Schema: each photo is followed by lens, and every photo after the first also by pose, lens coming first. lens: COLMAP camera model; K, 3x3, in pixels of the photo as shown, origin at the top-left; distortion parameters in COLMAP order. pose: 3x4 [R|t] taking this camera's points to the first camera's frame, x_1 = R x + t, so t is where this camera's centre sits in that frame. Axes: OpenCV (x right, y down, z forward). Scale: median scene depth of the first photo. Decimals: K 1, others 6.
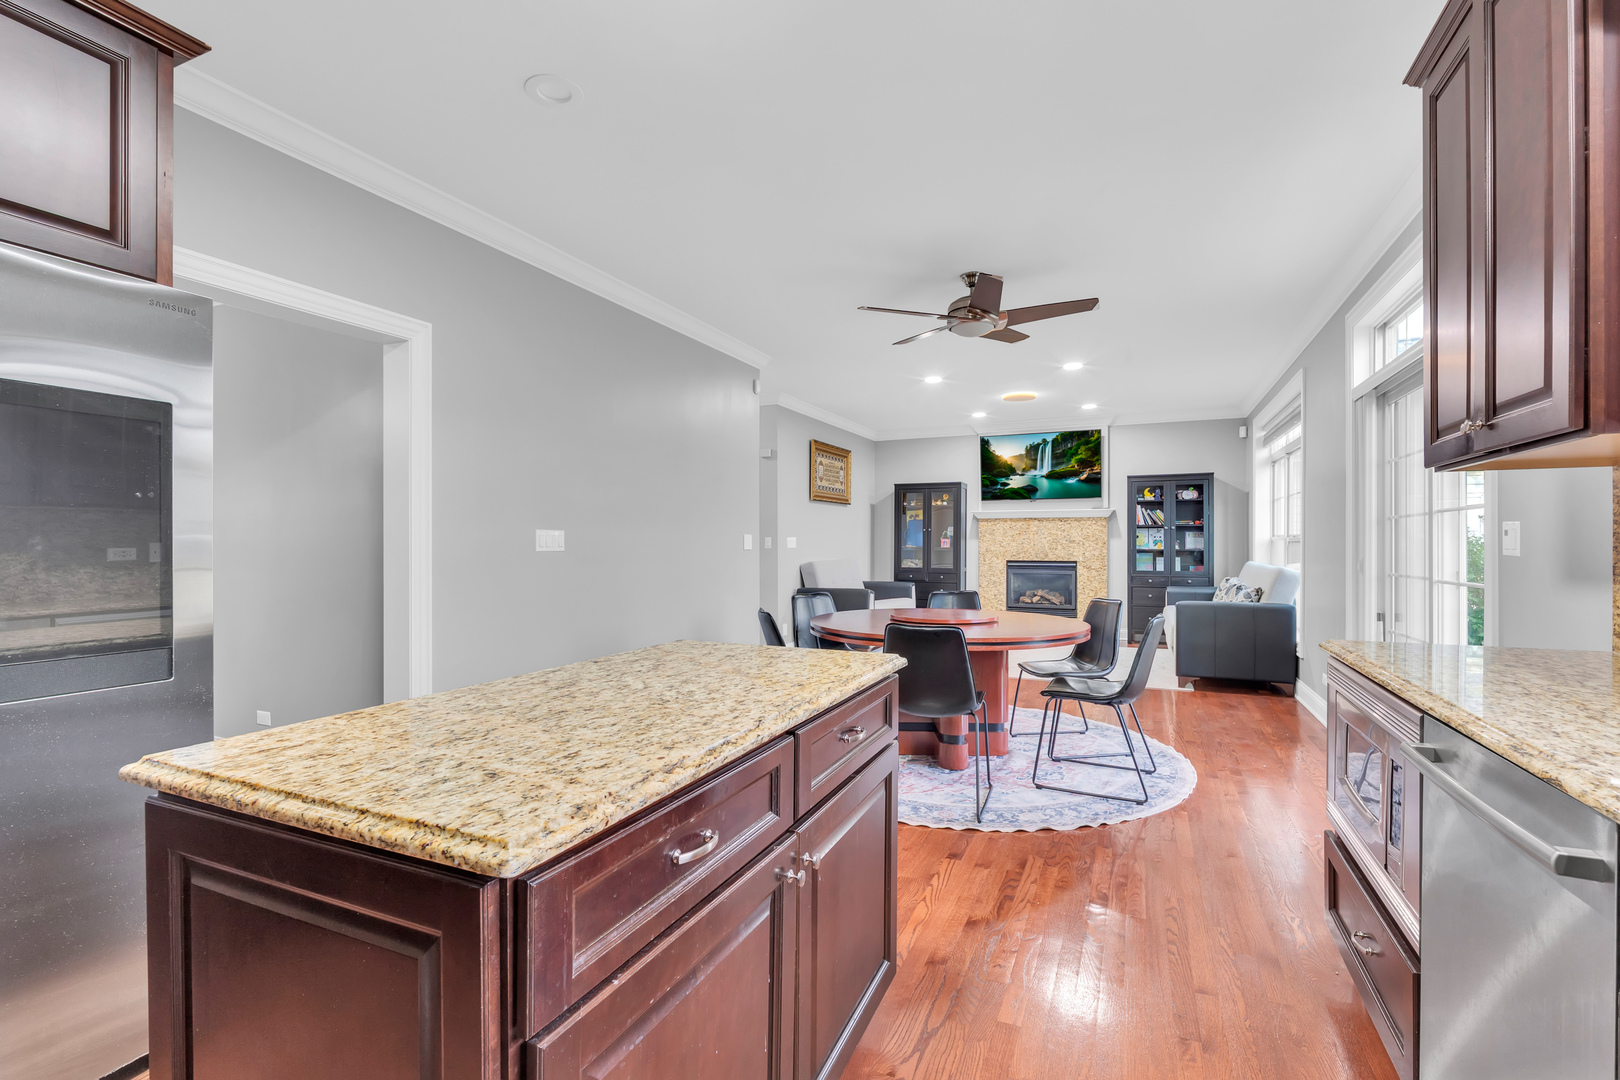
lens RADIAL K [[722.8, 0, 813.8], [0, 722.8, 541.9], [0, 0, 1]] dist [-0.000520, 0.000350]
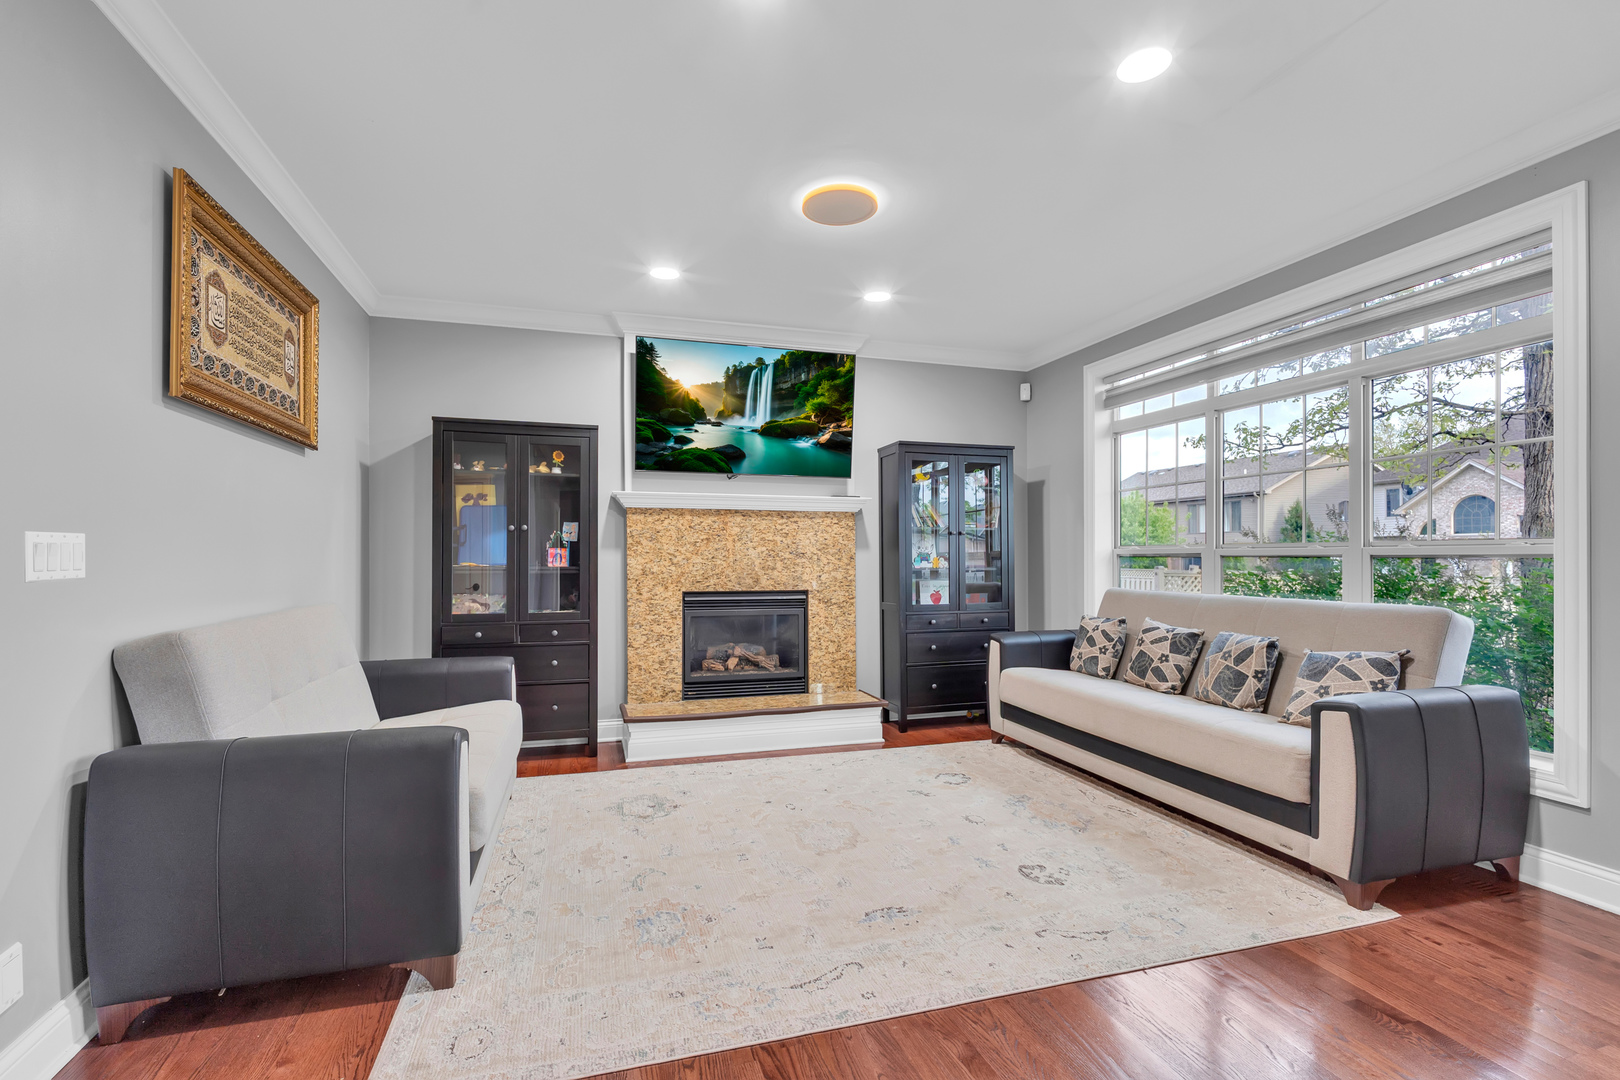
lens RADIAL K [[722.8, 0, 801.7], [0, 722.8, 555.7], [0, 0, 1]] dist [-0.000520, 0.000350]
pose [[0.747287, 0.001263, 0.664500, -0.006346], [-0.001798, 0.999998, 0.000122, 0.000031], [-0.664499, -0.001286, 0.747288, 0.583887]]
